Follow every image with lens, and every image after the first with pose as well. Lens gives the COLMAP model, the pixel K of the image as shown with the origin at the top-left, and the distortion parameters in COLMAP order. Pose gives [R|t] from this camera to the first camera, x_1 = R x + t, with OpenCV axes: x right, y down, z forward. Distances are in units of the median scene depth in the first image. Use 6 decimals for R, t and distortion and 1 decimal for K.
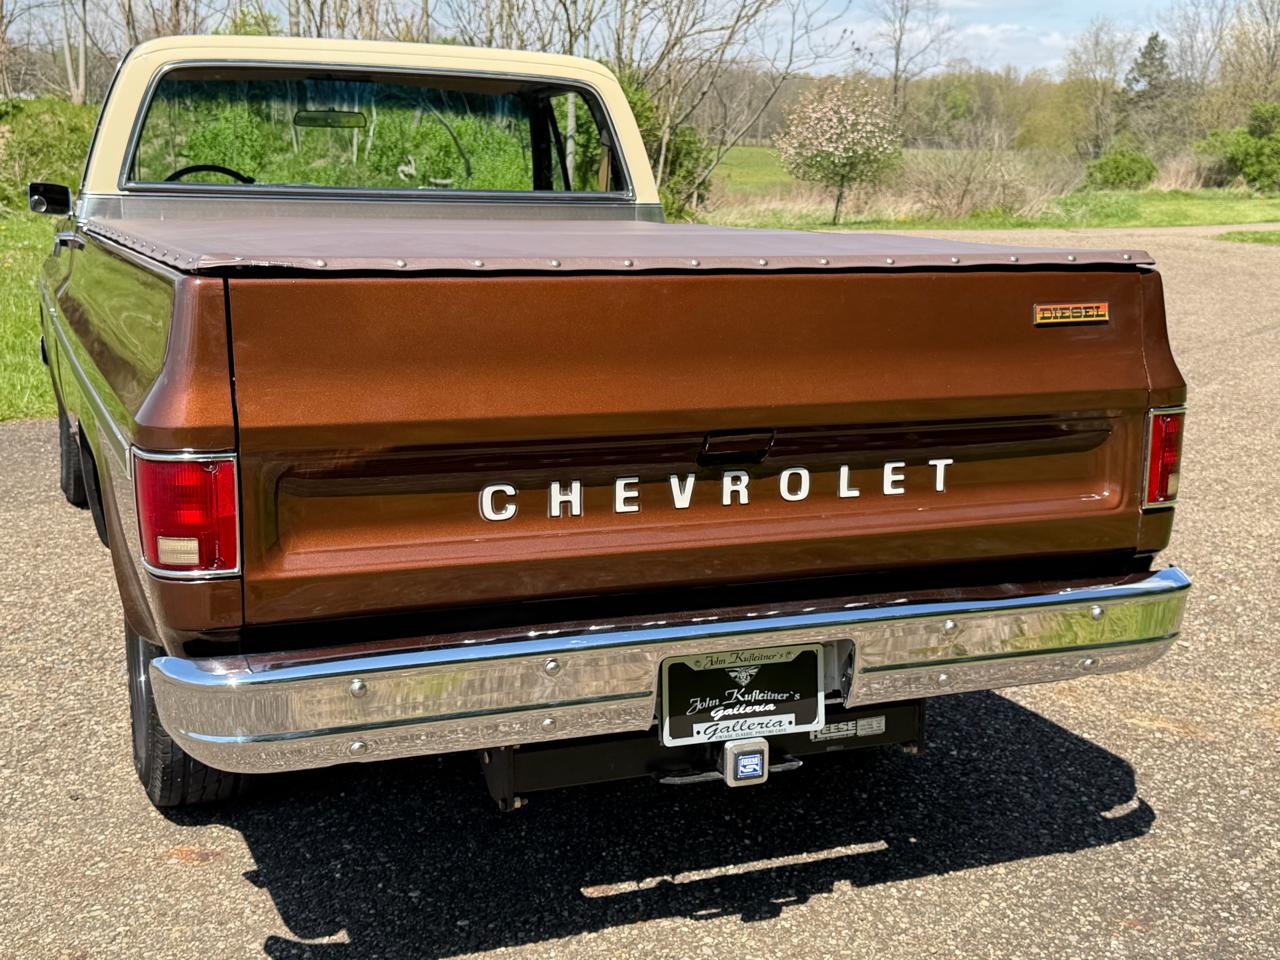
lens RADIAL K [[1625.5, 0, 640.1], [0, 1625.5, 488.7], [0, 0, 1]] dist [0.215344, -0.546232]
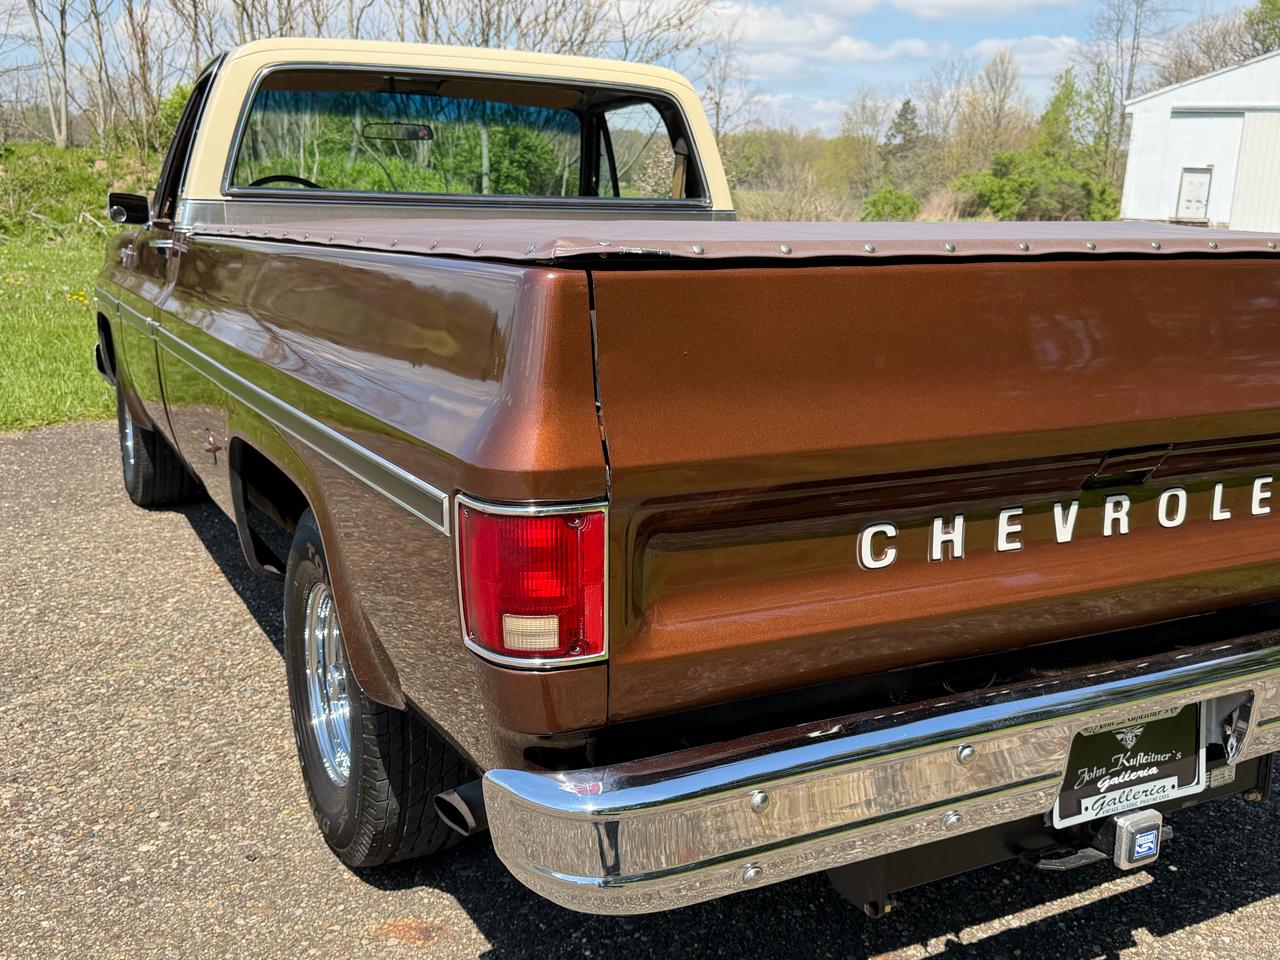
lens RADIAL K [[1268.3, 0, 641.0], [0, 1268.3, 482.7], [0, 0, 1]] dist [0.177893, -0.411718]
pose [[0.994666, -0.024570, 0.100179, -0.212826], [0.022474, 0.999505, 0.022005, -0.031643], [-0.100670, -0.019636, 0.994726, 0.306435]]
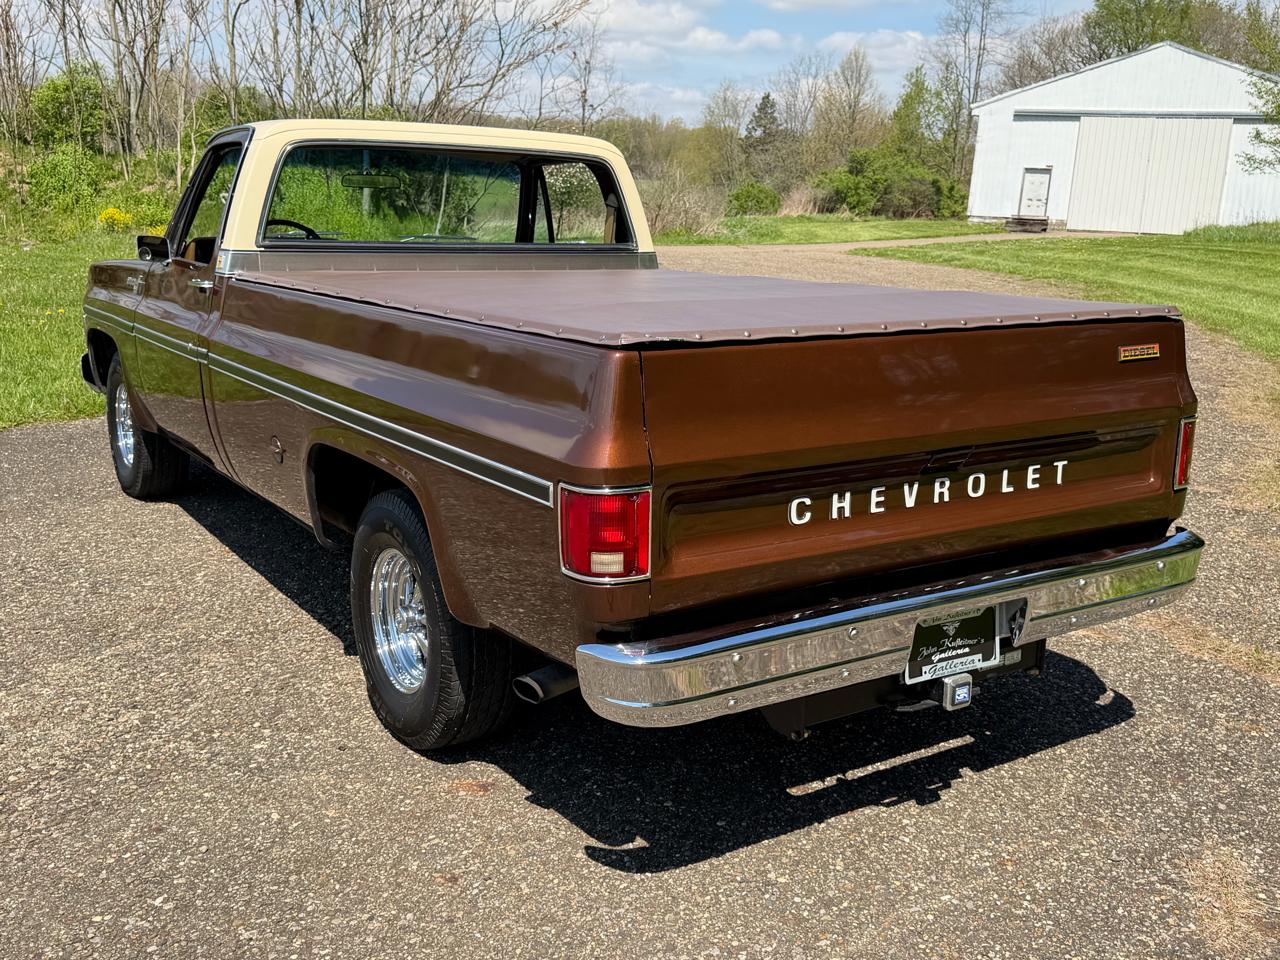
lens RADIAL K [[1268.3, 0, 641.0], [0, 1268.3, 482.7], [0, 0, 1]] dist [0.177893, -0.411718]
pose [[0.978533, -0.039078, 0.202353, -0.337082], [0.032690, 0.998859, 0.034816, -0.043655], [-0.203483, -0.027454, 0.978693, 0.012489]]
